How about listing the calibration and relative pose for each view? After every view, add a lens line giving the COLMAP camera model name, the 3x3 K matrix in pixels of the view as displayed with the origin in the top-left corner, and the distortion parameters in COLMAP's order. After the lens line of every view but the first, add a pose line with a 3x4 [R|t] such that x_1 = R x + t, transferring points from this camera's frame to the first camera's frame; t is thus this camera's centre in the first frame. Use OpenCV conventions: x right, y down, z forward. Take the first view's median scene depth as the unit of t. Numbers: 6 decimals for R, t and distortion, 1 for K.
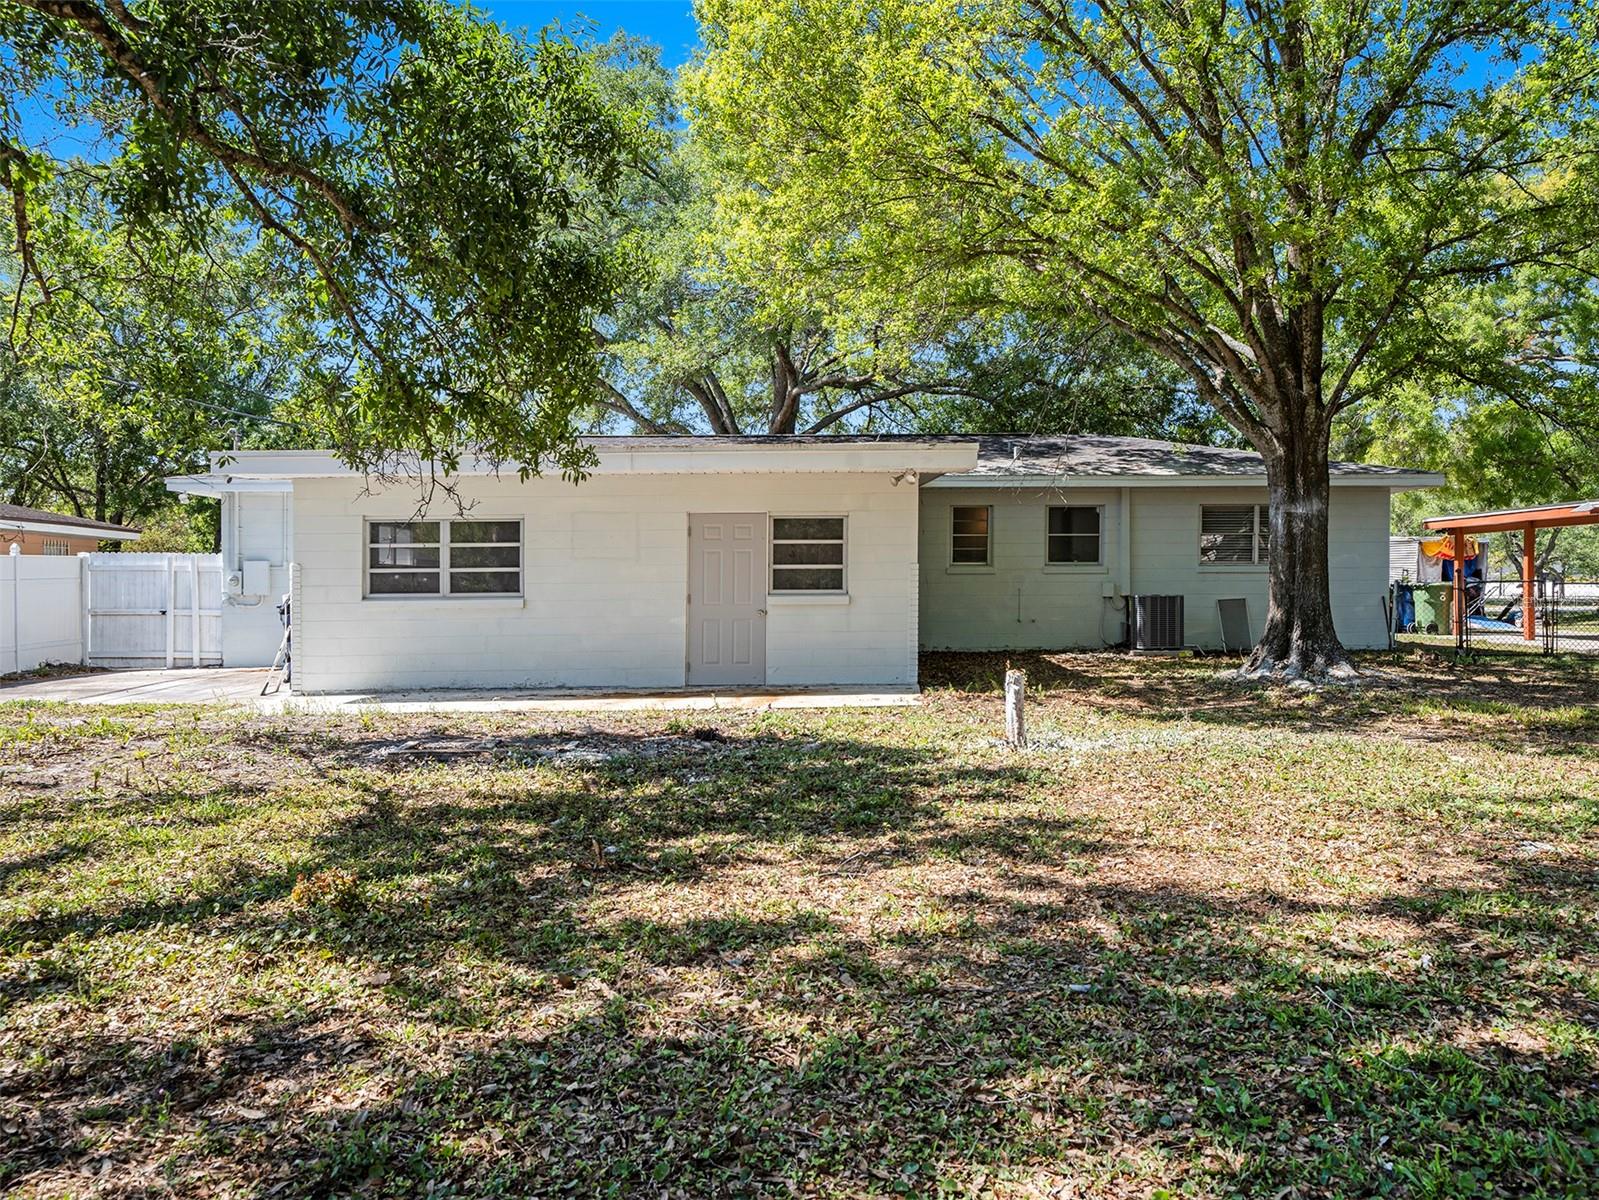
lens RADIAL K [[1220.1, 0, 805.0], [0, 1220.1, 602.0], [0, 0, 1]] dist [0.063176, 0.025259]
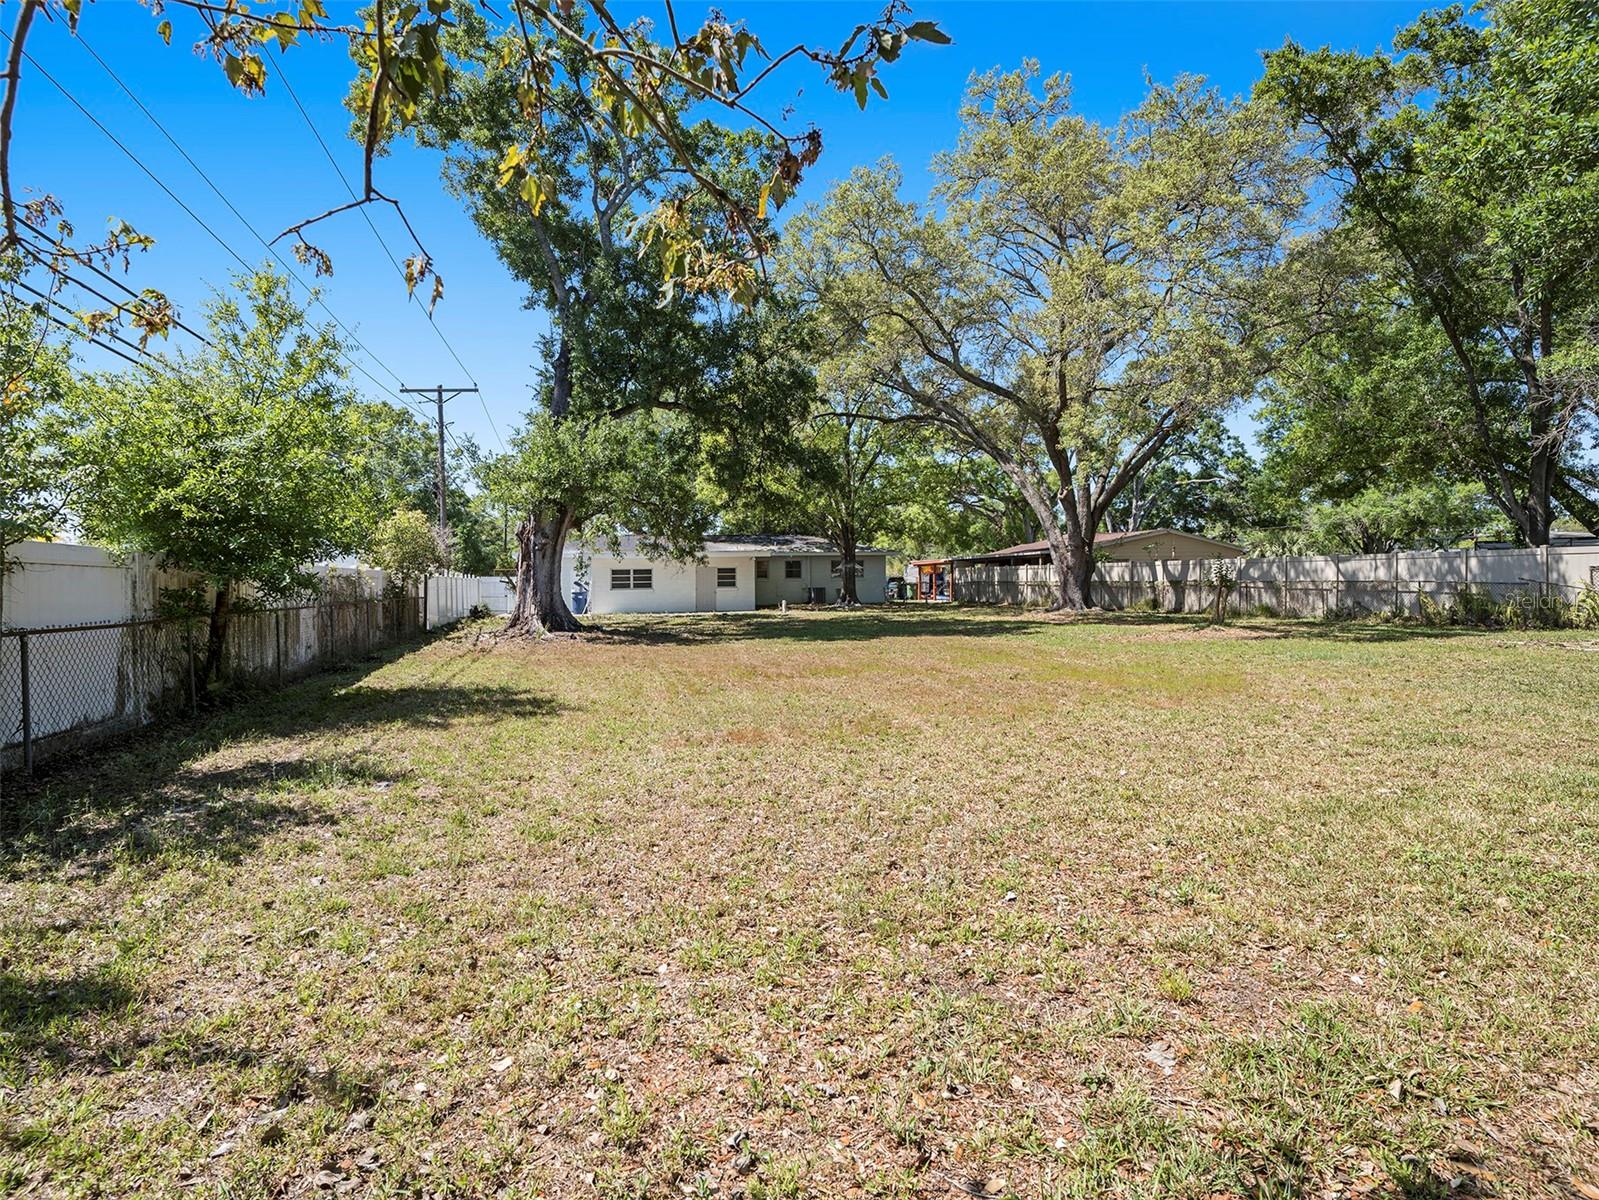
lens RADIAL K [[839.5, 0, 797.9], [0, 839.5, 596.4], [0, 0, 1]] dist [-0.001638, -0.002822]
pose [[0.975439, -0.009956, 0.220044, -0.492393], [0.009604, 0.999950, 0.002673, 0.021720], [-0.220059, -0.000494, 0.975486, -2.230174]]
